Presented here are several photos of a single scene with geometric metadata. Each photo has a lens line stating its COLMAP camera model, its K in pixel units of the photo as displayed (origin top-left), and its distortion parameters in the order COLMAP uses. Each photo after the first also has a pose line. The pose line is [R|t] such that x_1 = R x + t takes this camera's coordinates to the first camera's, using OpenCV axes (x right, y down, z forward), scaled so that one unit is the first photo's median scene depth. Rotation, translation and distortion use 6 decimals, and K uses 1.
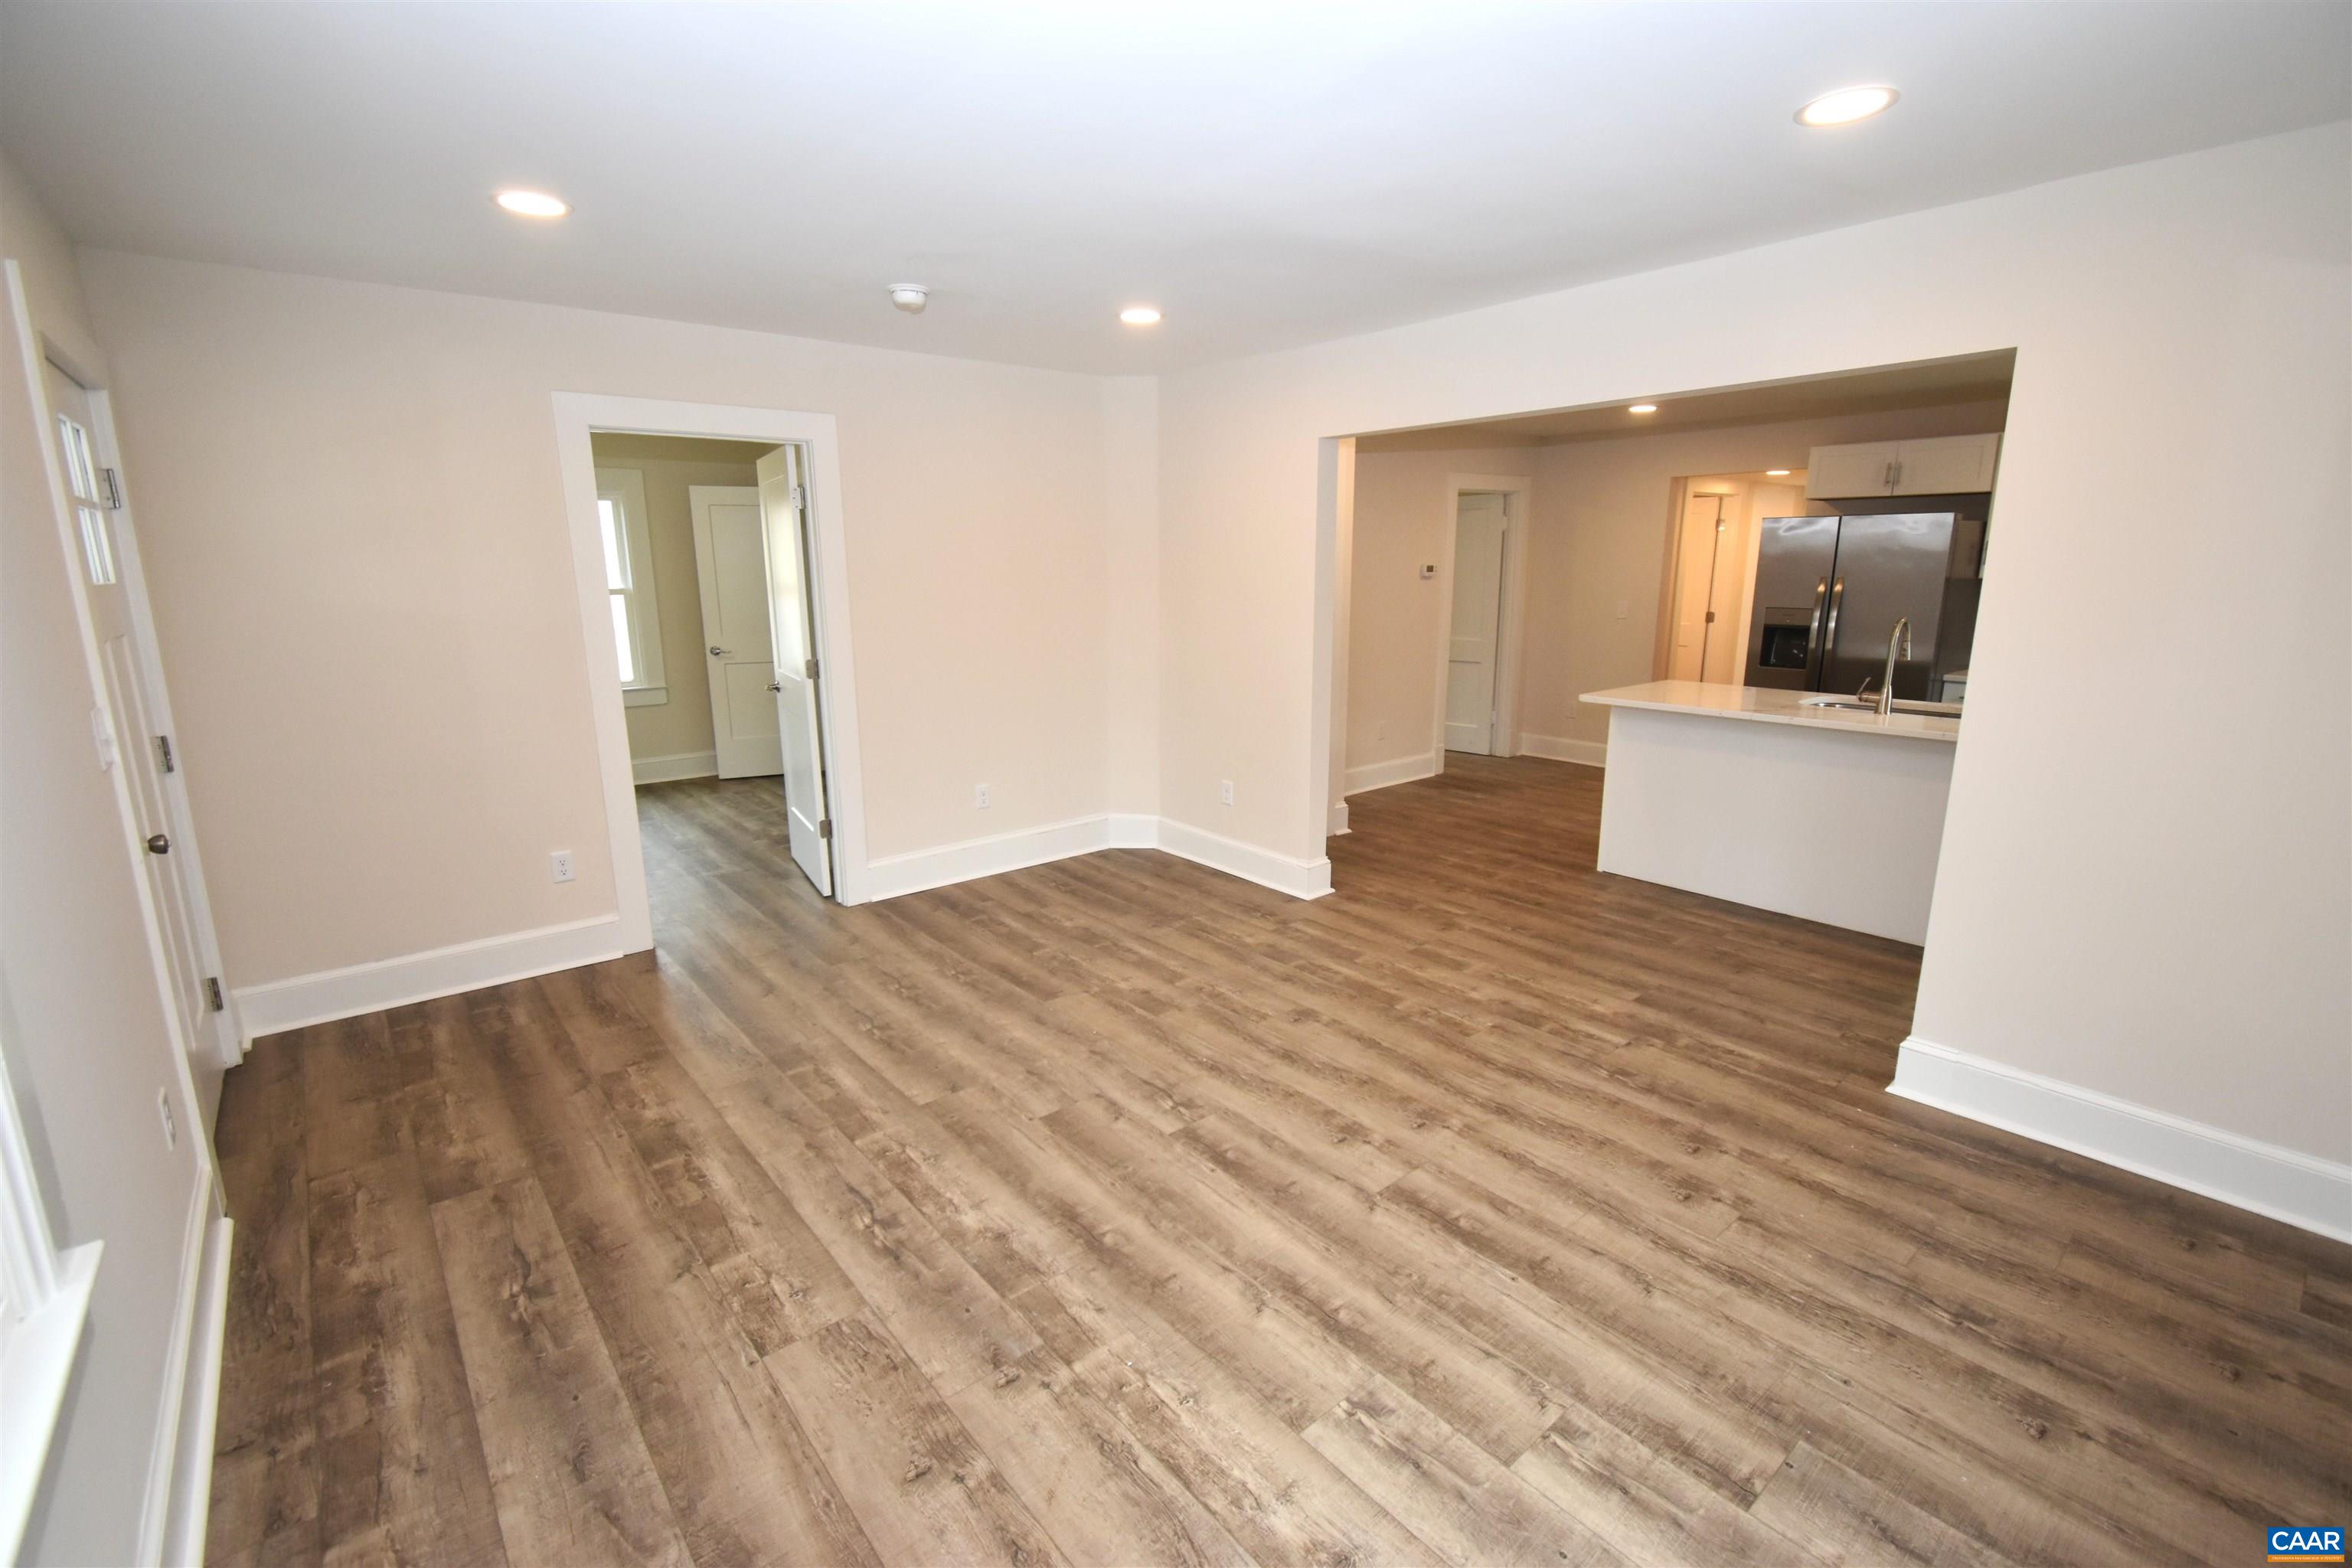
lens RADIAL K [[1031.0, 0, 1191.7], [0, 1031.0, 788.2], [0, 0, 1]] dist [0.008895, -0.003935]
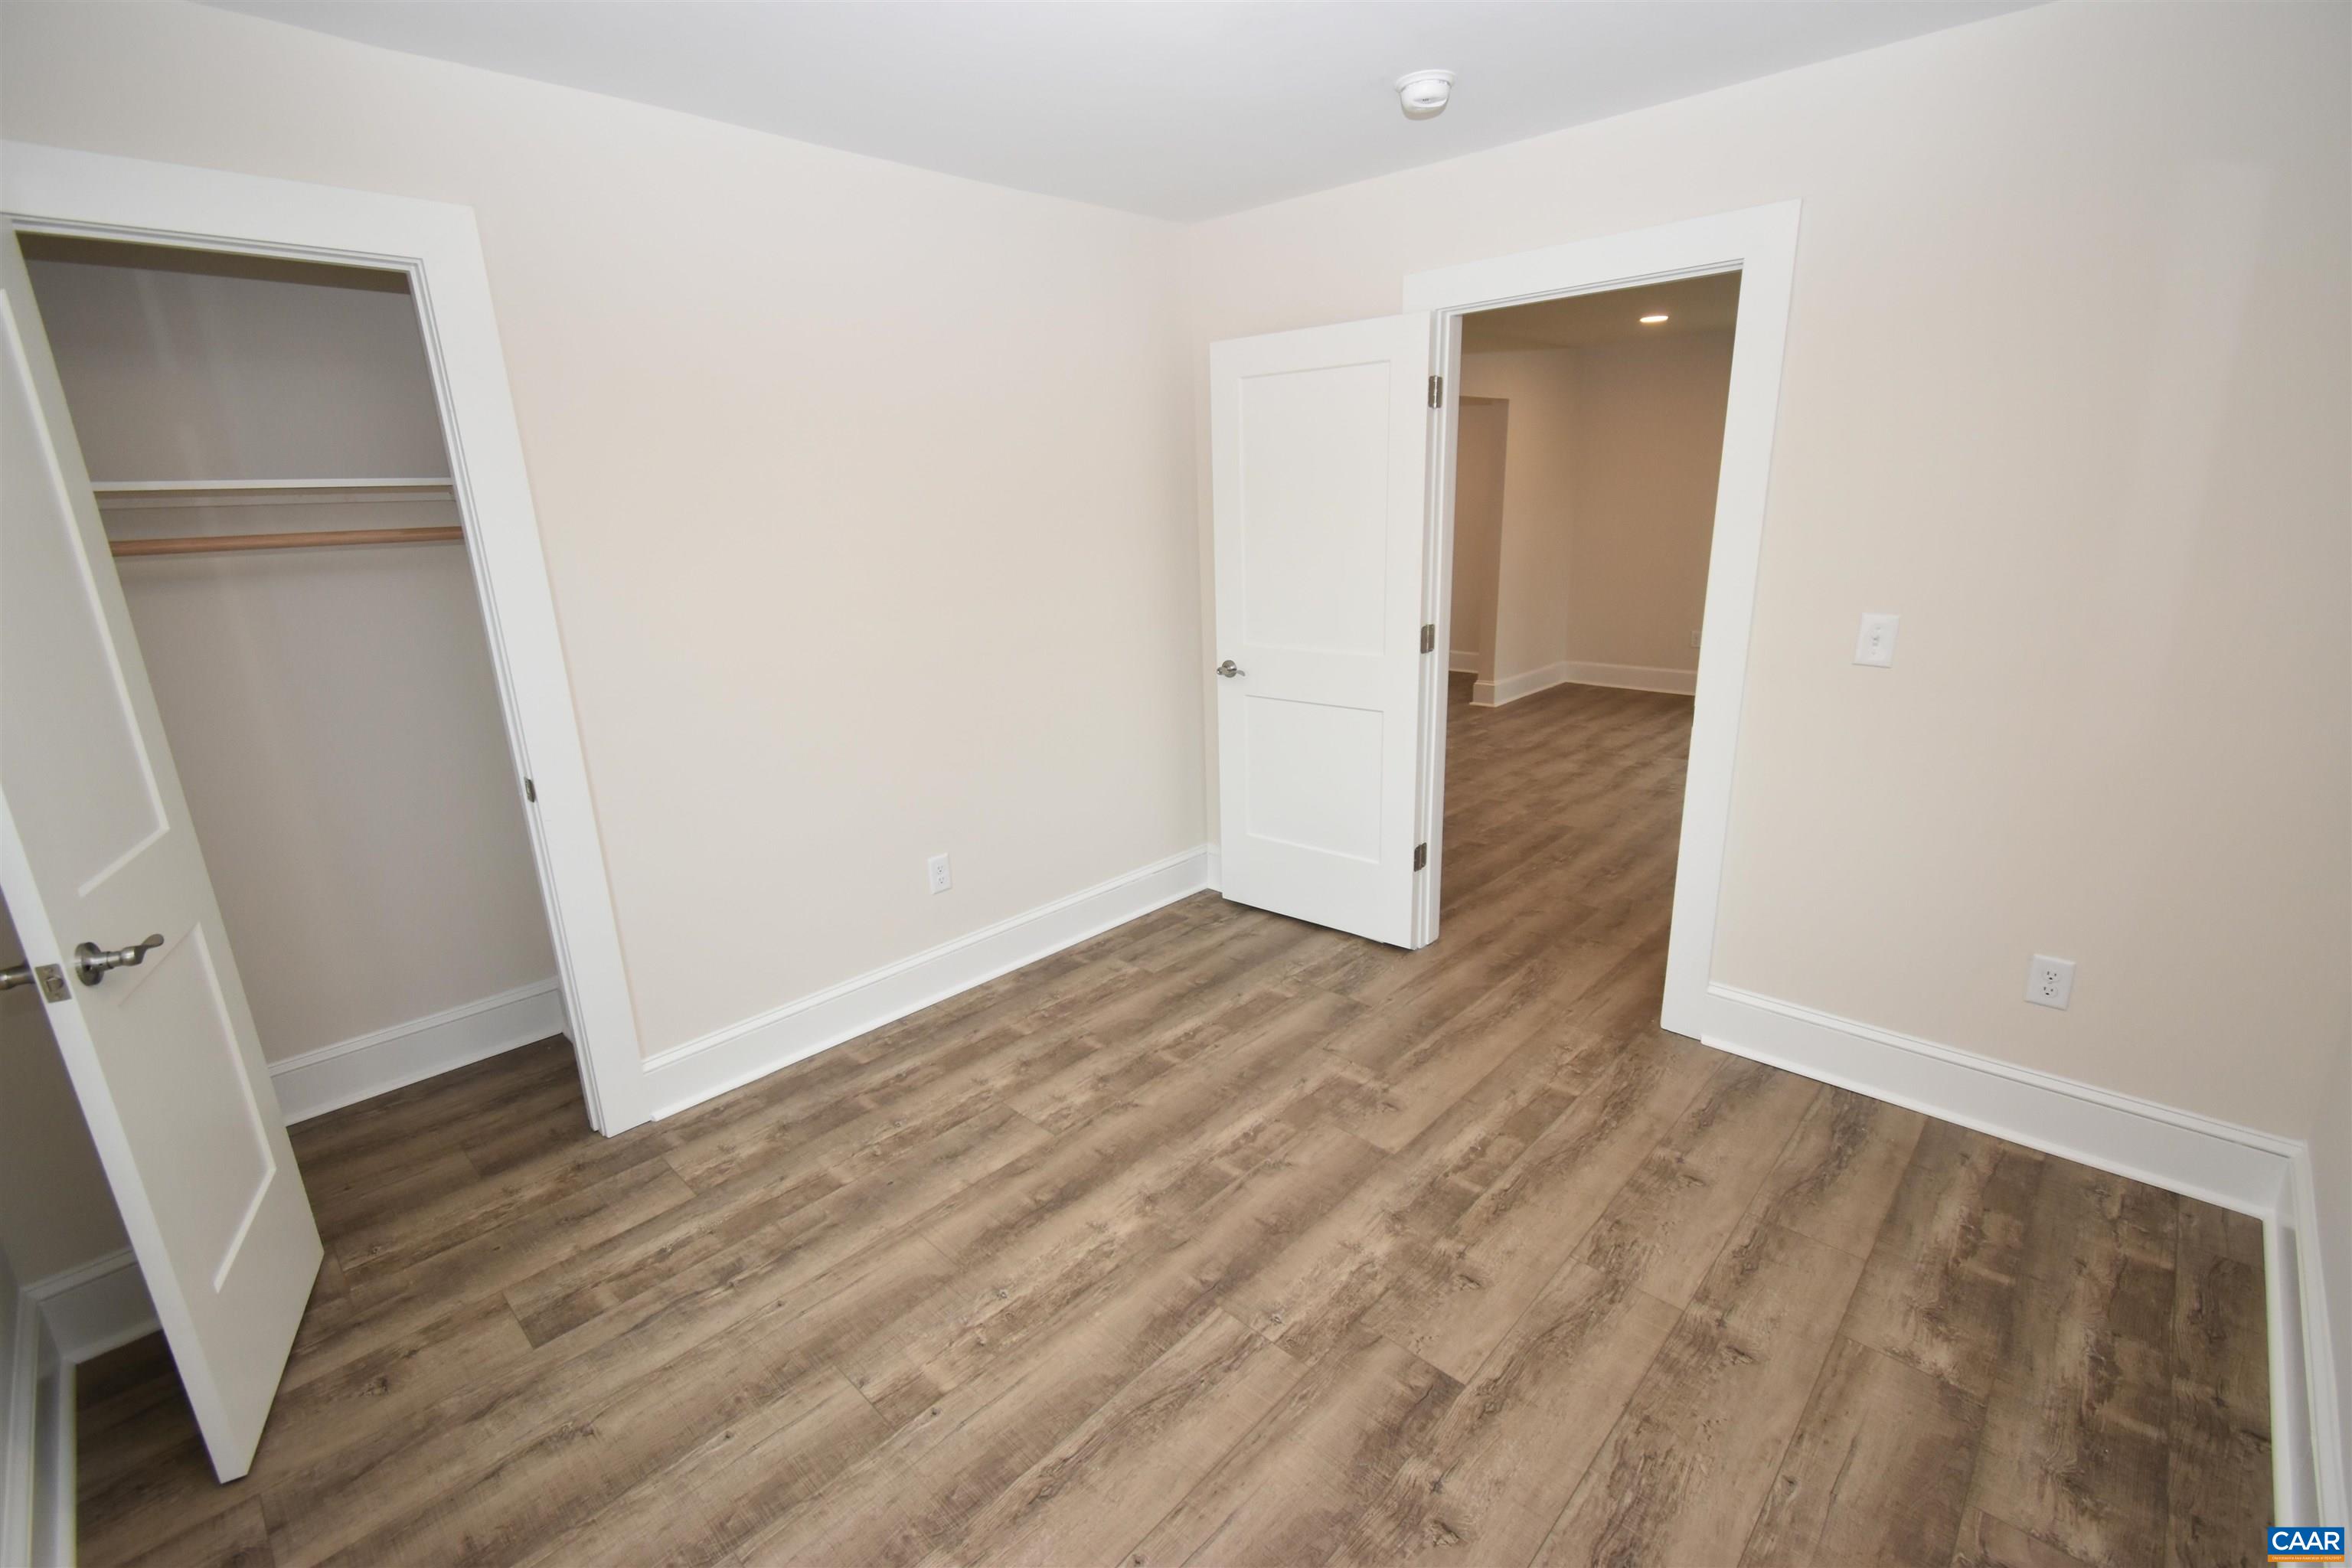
lens RADIAL K [[1031.0, 0, 1204.3], [0, 1031.0, 747.7], [0, 0, 1]] dist [0.008895, -0.003935]
pose [[-0.112181, -0.232259, 0.966163, -1.194892], [0.239284, 0.937375, 0.253122, -0.292017], [-0.964447, 0.259583, -0.049579, 1.369591]]
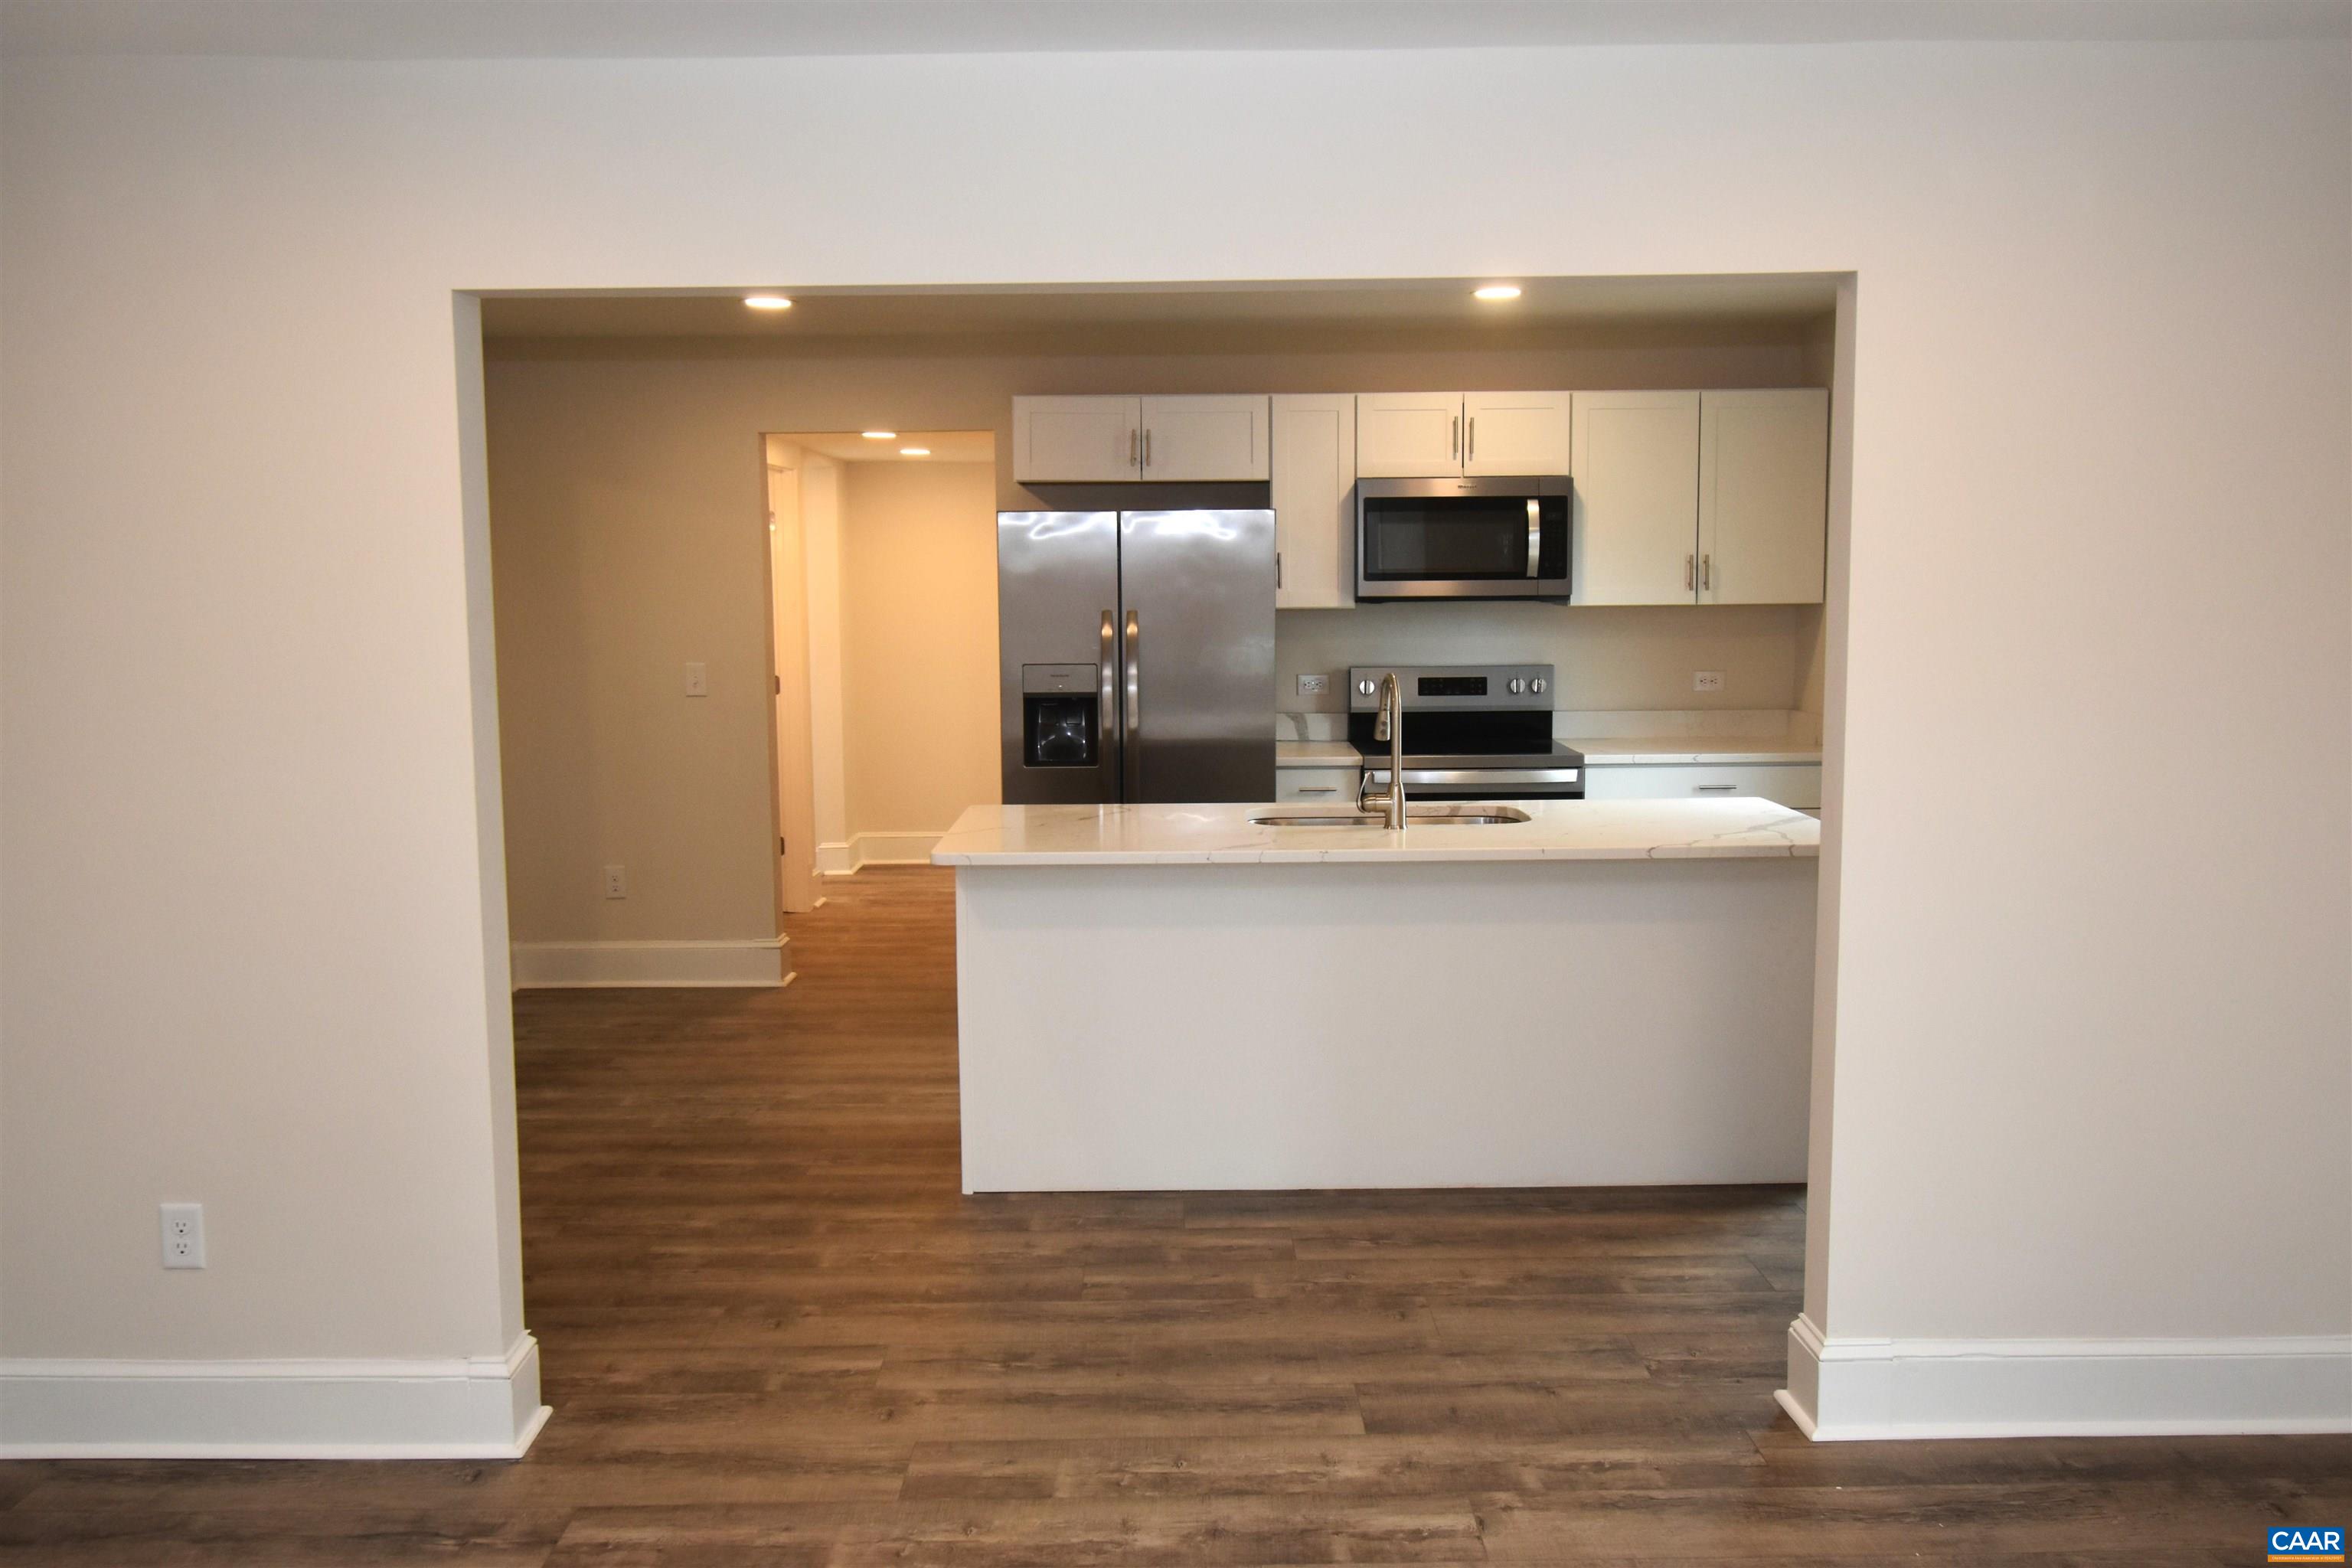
lens RADIAL K [[1940.5, 0, 1185.3], [0, 1940.5, 768.9], [0, 0, 1]] dist [0.009754, -0.017069]
pose [[0.642319, -0.080056, 0.762245, -0.310268], [0.170943, 0.984442, -0.040655, -0.086513], [-0.747131, 0.156414, 0.646011, 0.365865]]
